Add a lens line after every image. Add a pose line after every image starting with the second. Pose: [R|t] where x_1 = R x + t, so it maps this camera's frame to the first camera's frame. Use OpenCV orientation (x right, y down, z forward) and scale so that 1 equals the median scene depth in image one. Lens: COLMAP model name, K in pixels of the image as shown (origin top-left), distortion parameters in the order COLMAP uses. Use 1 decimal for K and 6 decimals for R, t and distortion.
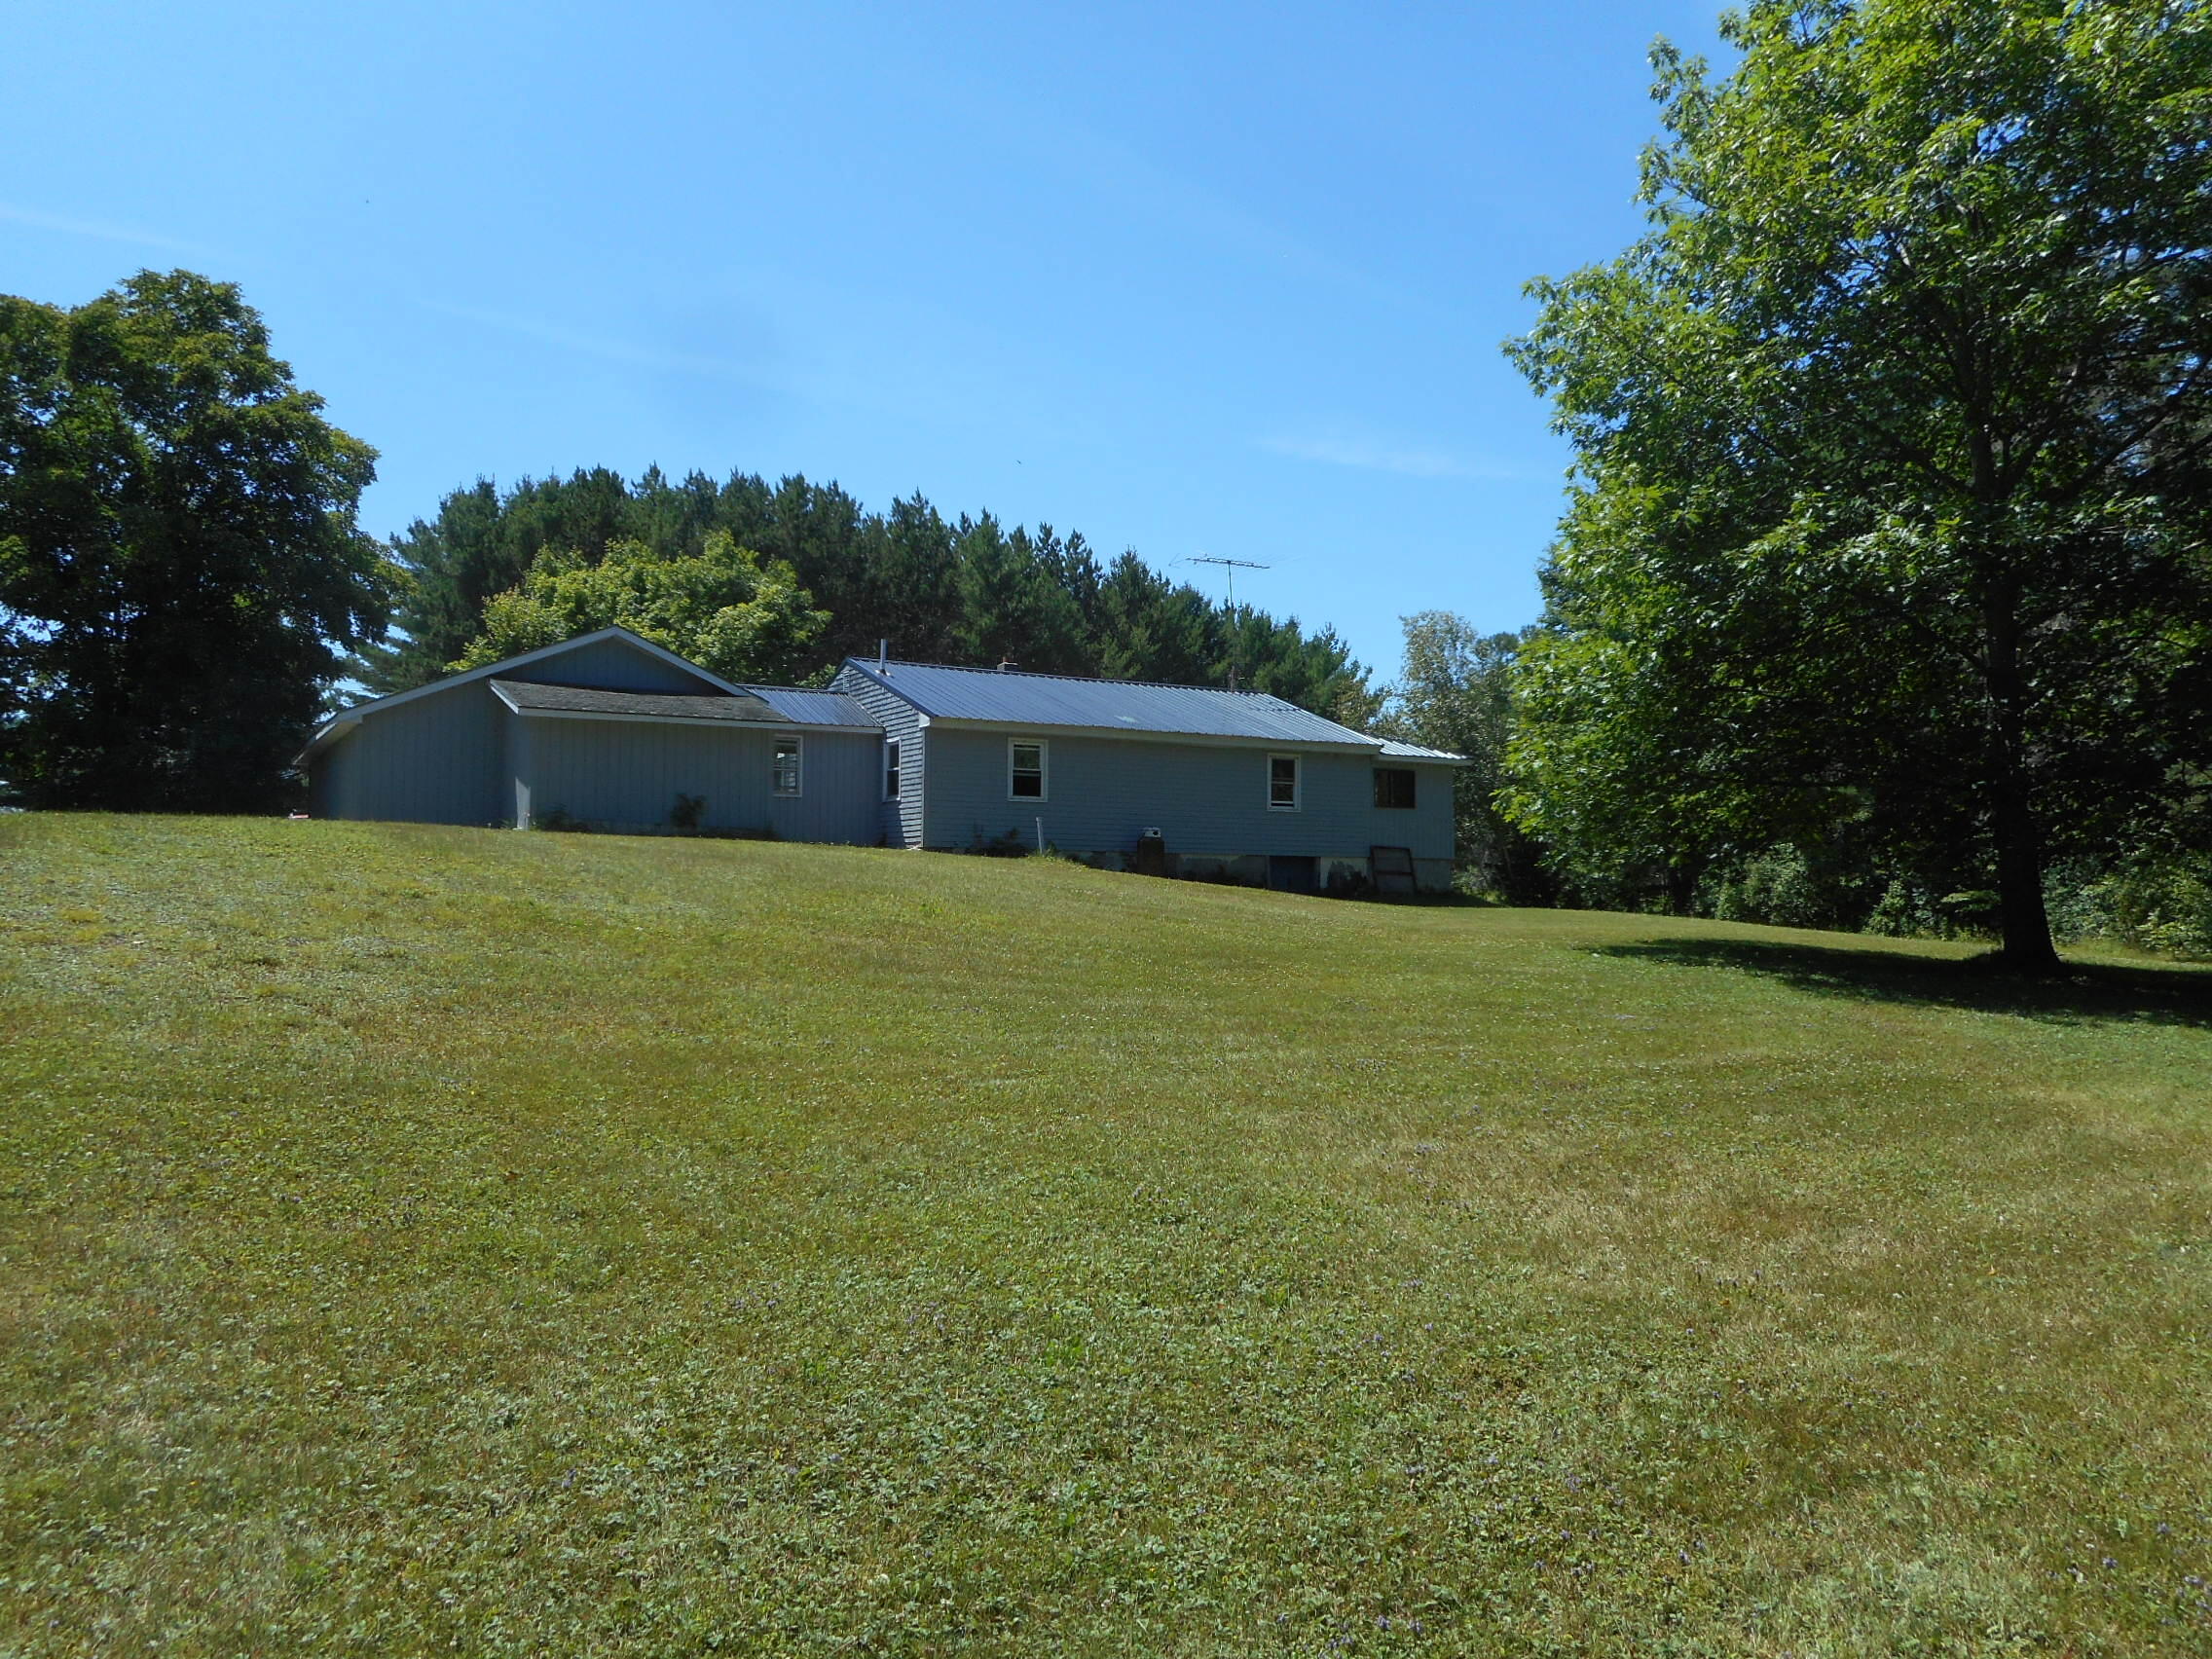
lens RADIAL K [[1611.9, 0, 1106.0], [0, 1611.9, 829.5], [0, 0, 1]] dist [-0.000773, 0.008578]
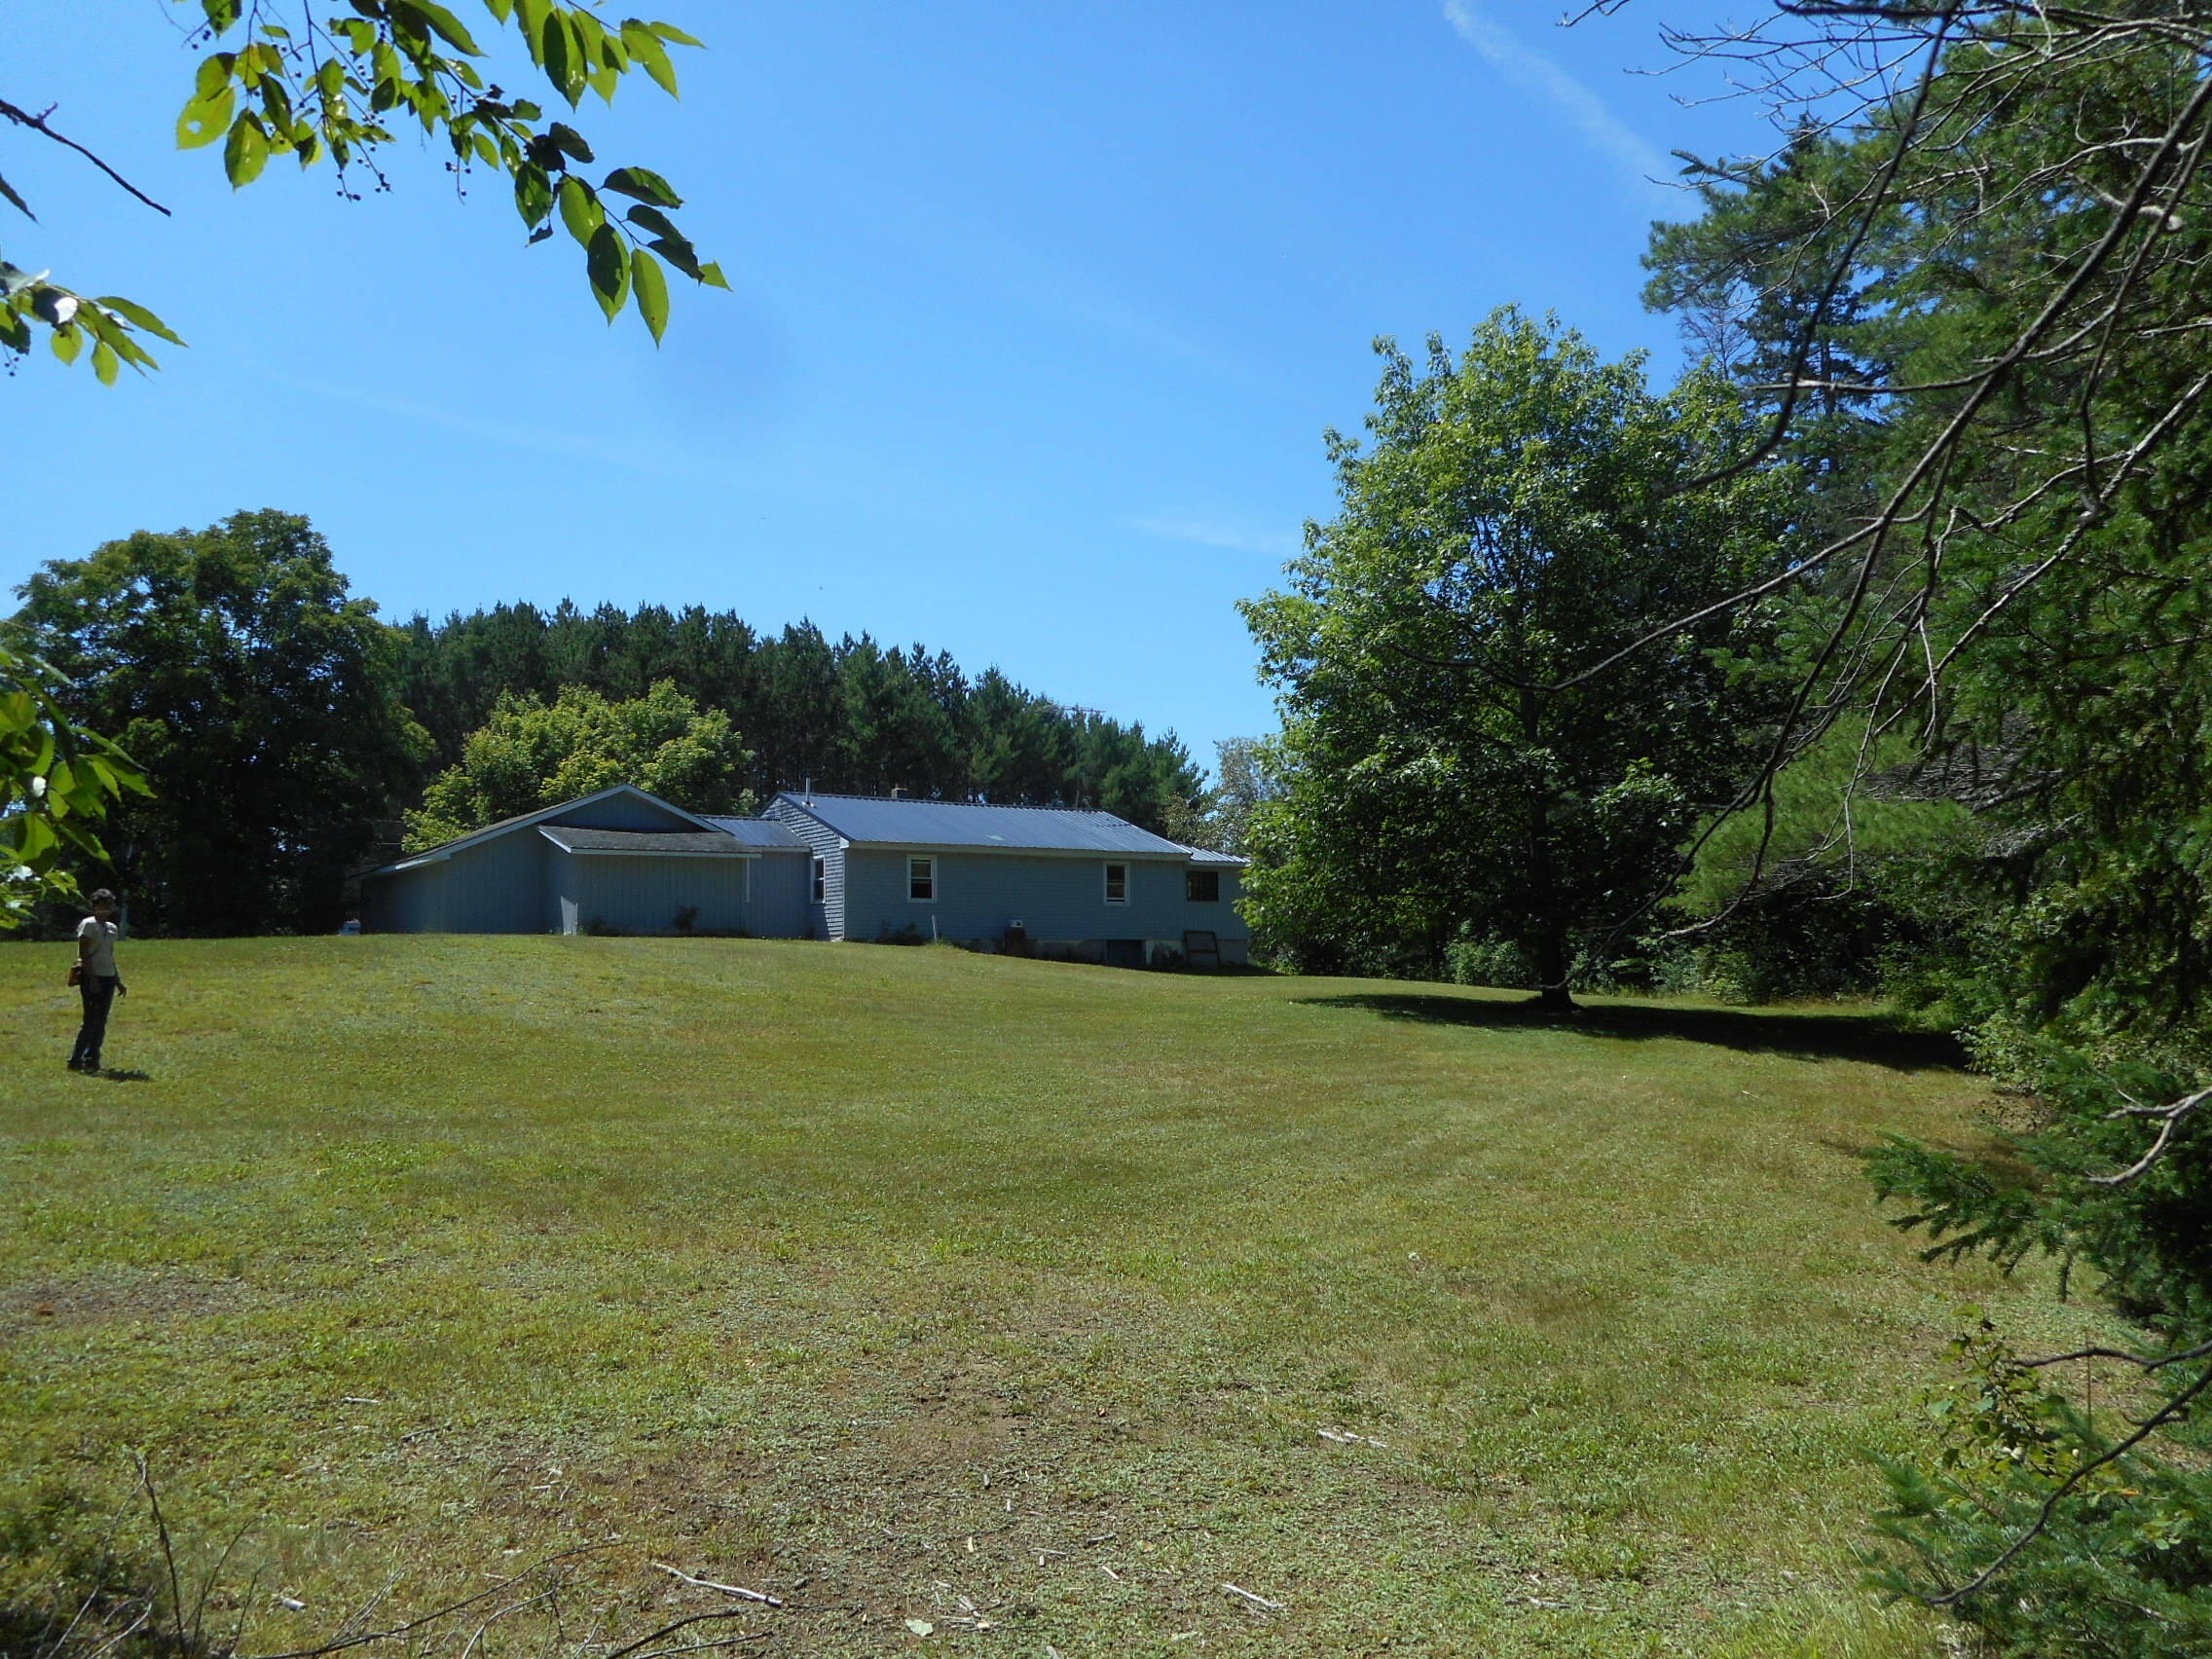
lens RADIAL K [[1607.3, 0, 1112.0], [0, 1607.3, 769.2], [0, 0, 1]] dist [0.037642, 0.134170]
pose [[0.995925, -0.007250, 0.089894, -0.009886], [0.014868, 0.996324, -0.084365, -0.010971], [-0.088952, 0.085357, 0.992372, -0.293067]]
